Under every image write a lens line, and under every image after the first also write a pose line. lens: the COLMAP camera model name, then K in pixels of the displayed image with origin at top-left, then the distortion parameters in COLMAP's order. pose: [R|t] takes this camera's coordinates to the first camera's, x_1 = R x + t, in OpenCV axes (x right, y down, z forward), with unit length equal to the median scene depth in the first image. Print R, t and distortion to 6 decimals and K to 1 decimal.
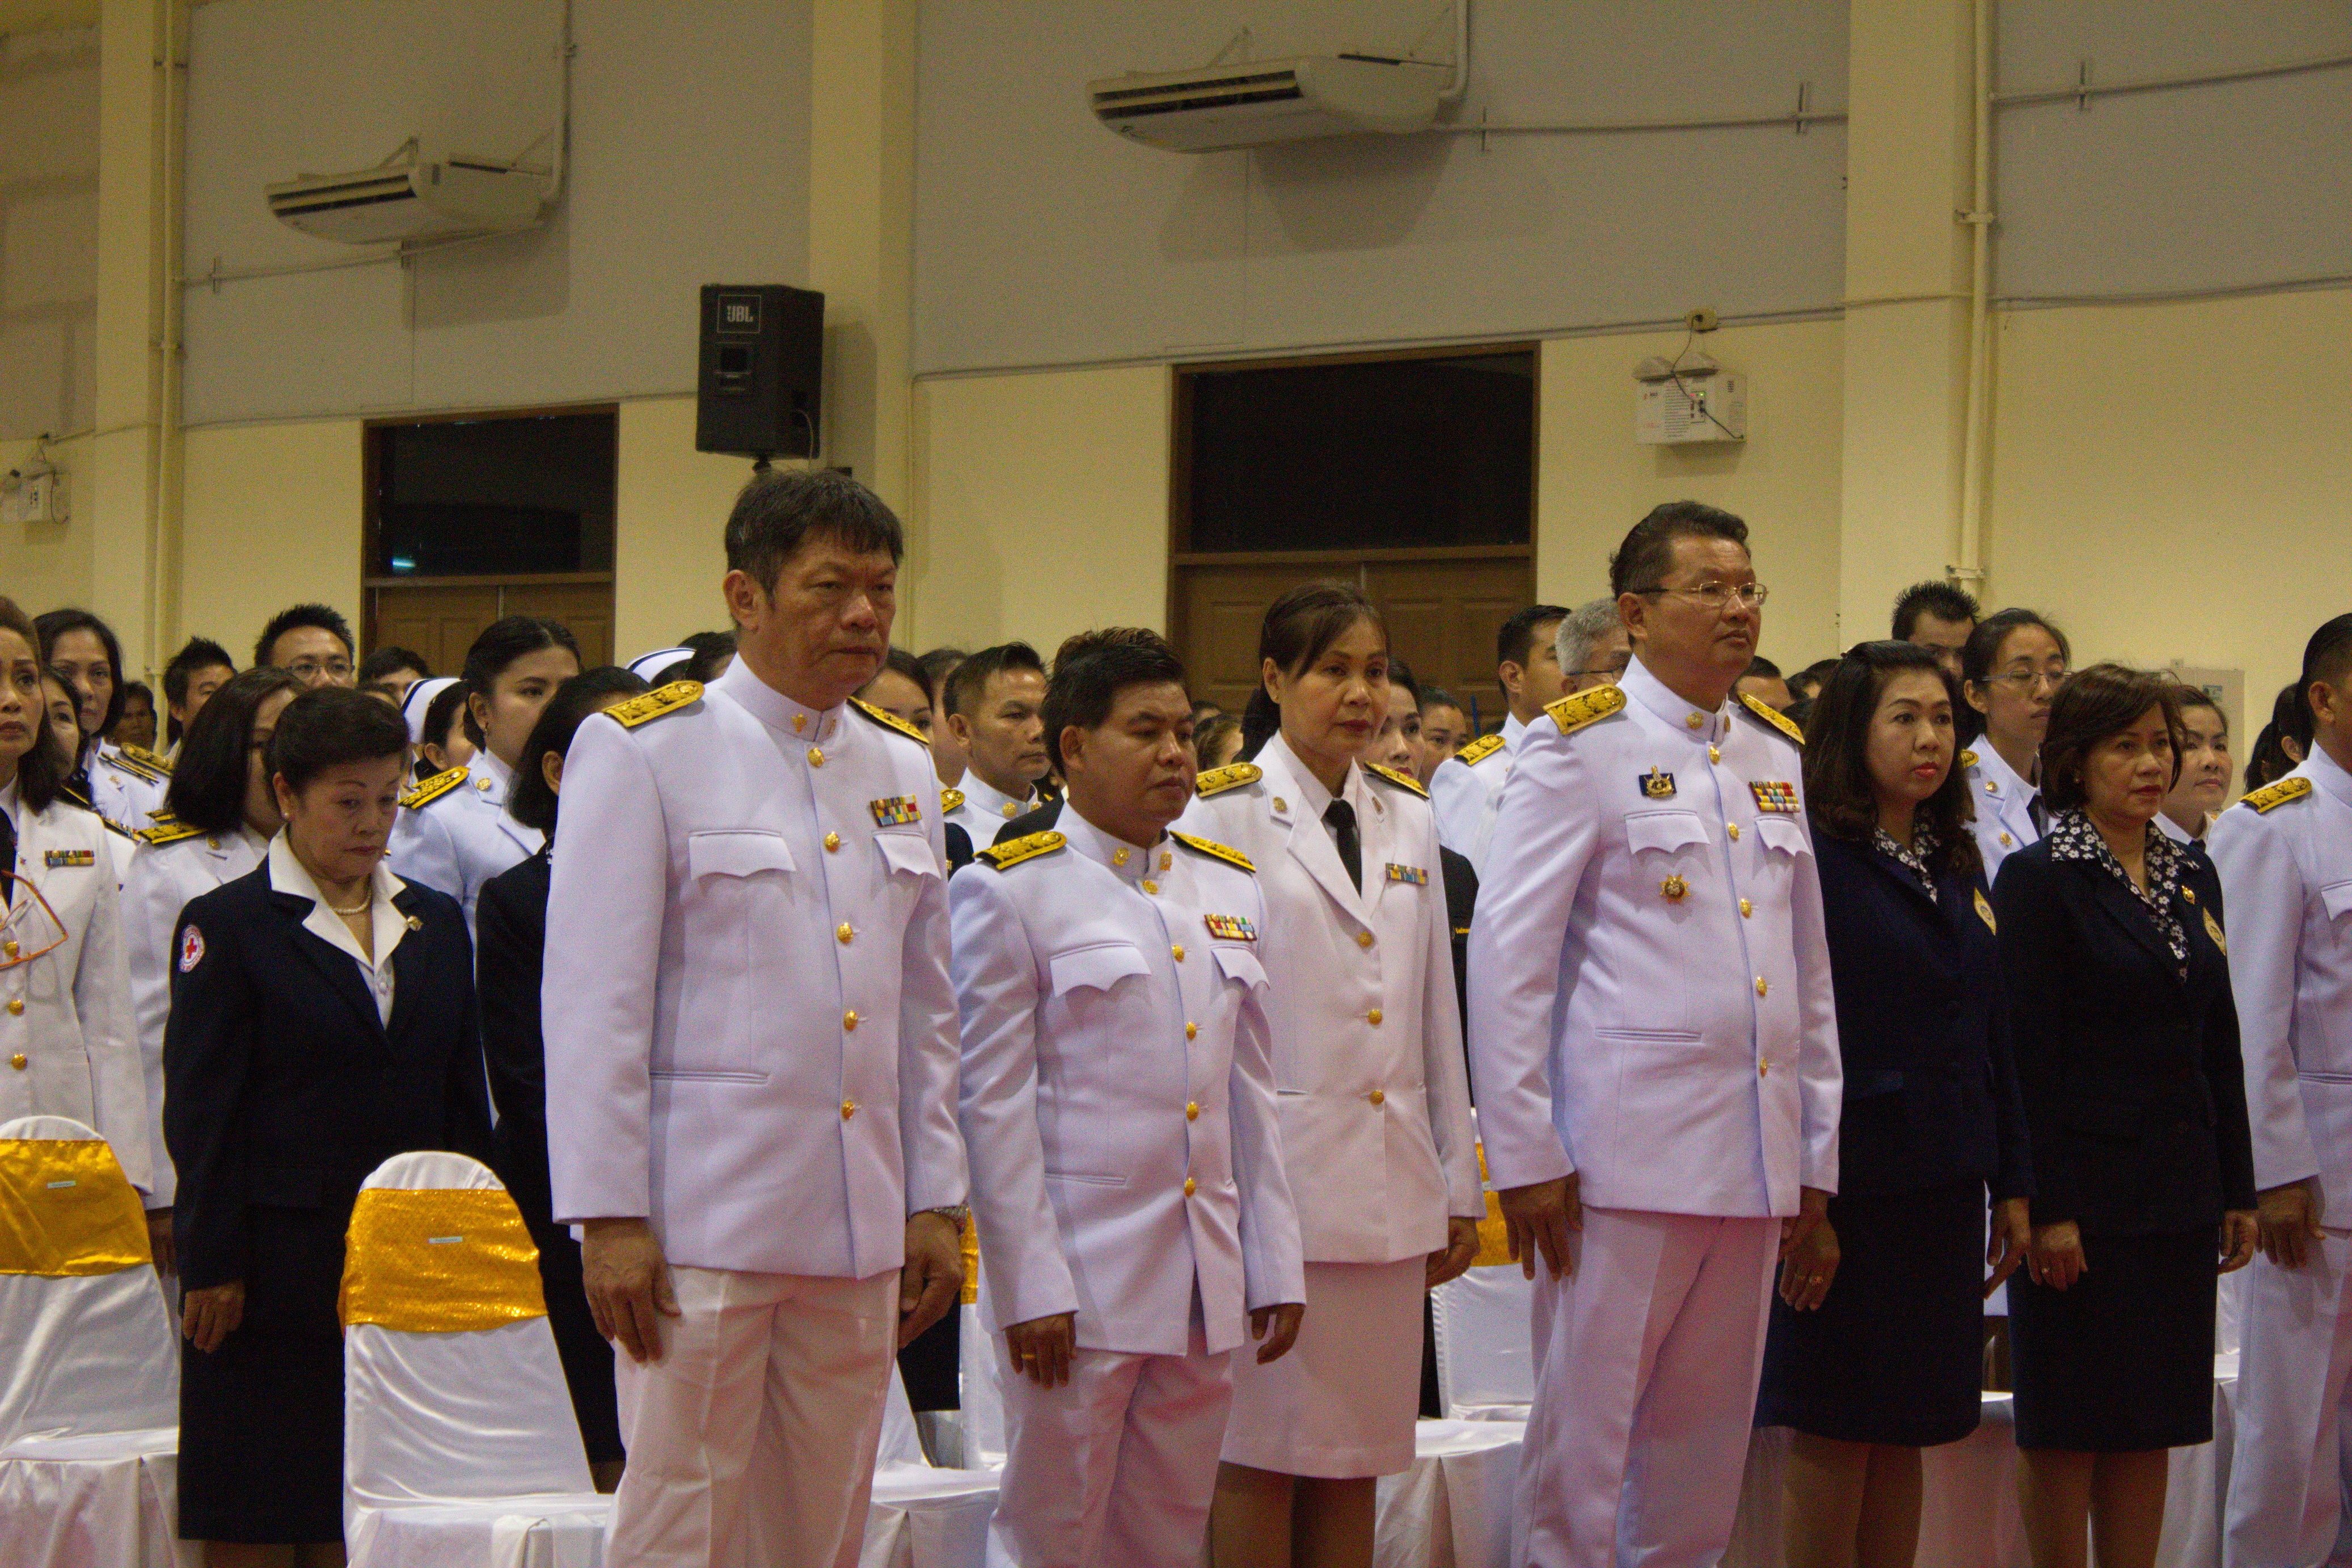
lens RADIAL K [[5901.1, 0, 1149.8], [0, 5901.1, 774.2], [0, 0, 1]] dist [0.140627, 0.000000]
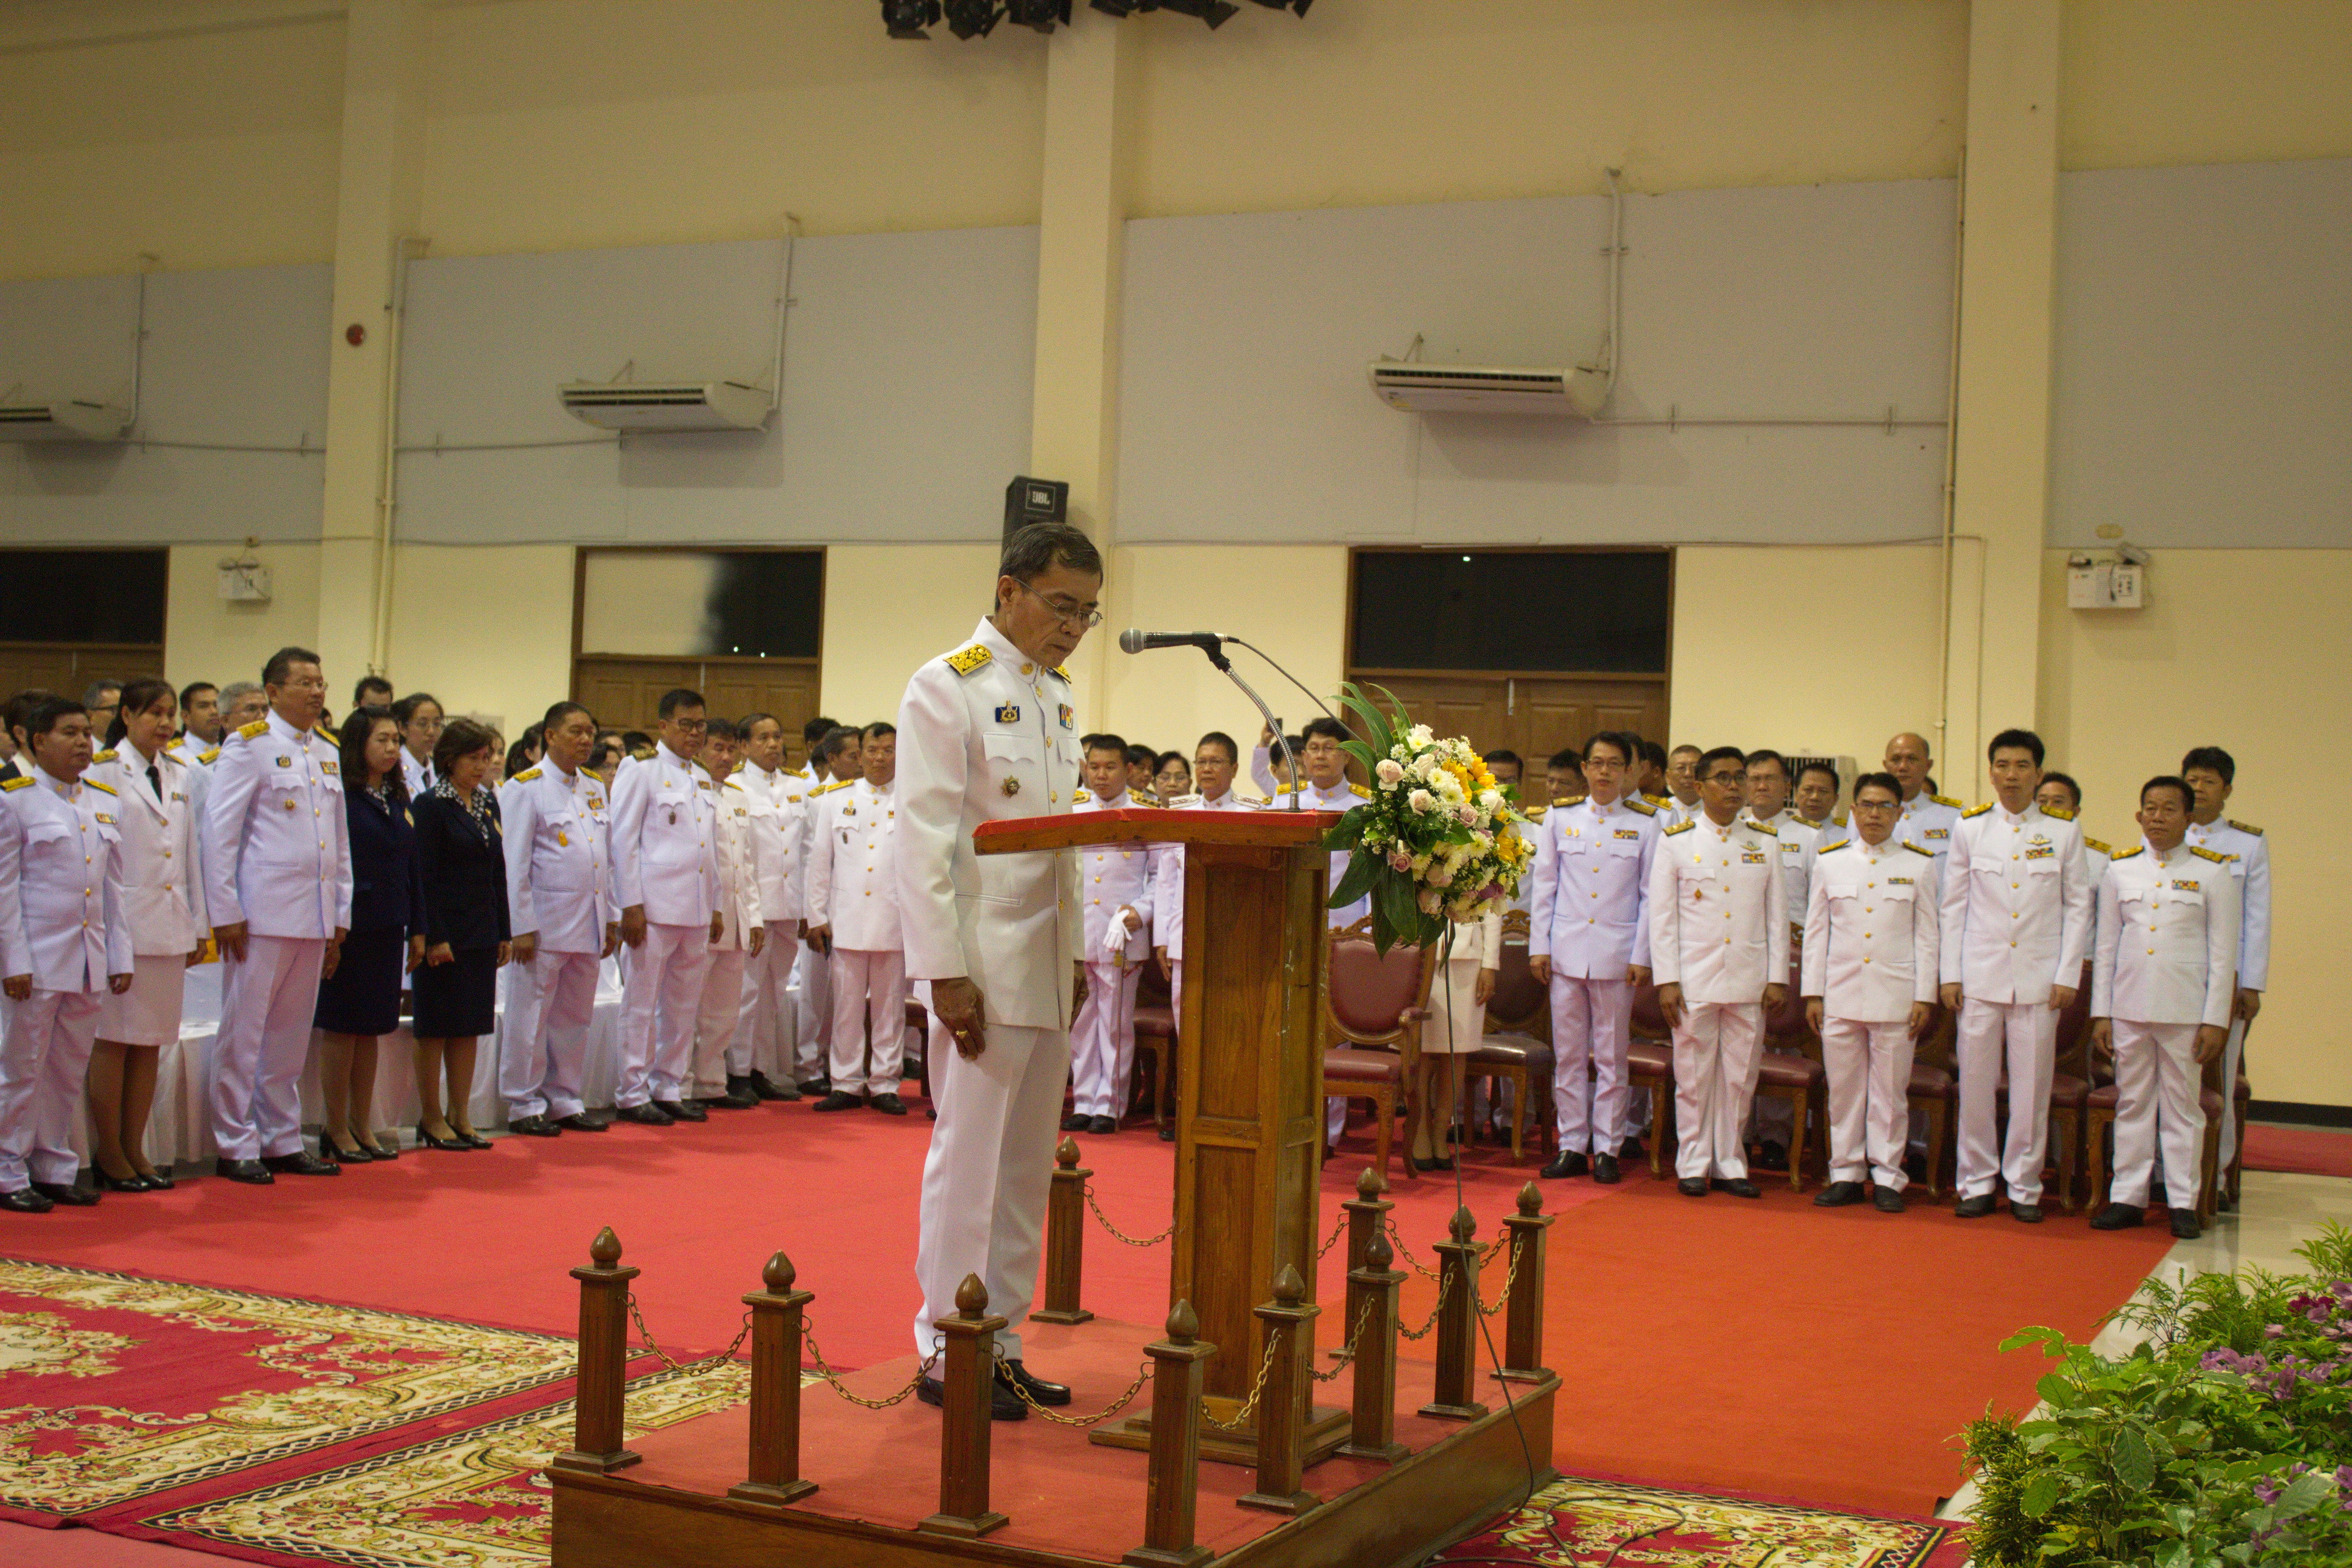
lens RADIAL K [[2982.0, 0, 1167.4], [0, 2982.0, 737.5], [0, 0, 1]] dist [-0.047404, 0.000000]
pose [[0.917886, 0.028361, 0.395829, -0.059517], [-0.024939, 0.999594, -0.013791, -0.000740], [-0.396059, 0.002787, 0.918221, -0.250985]]
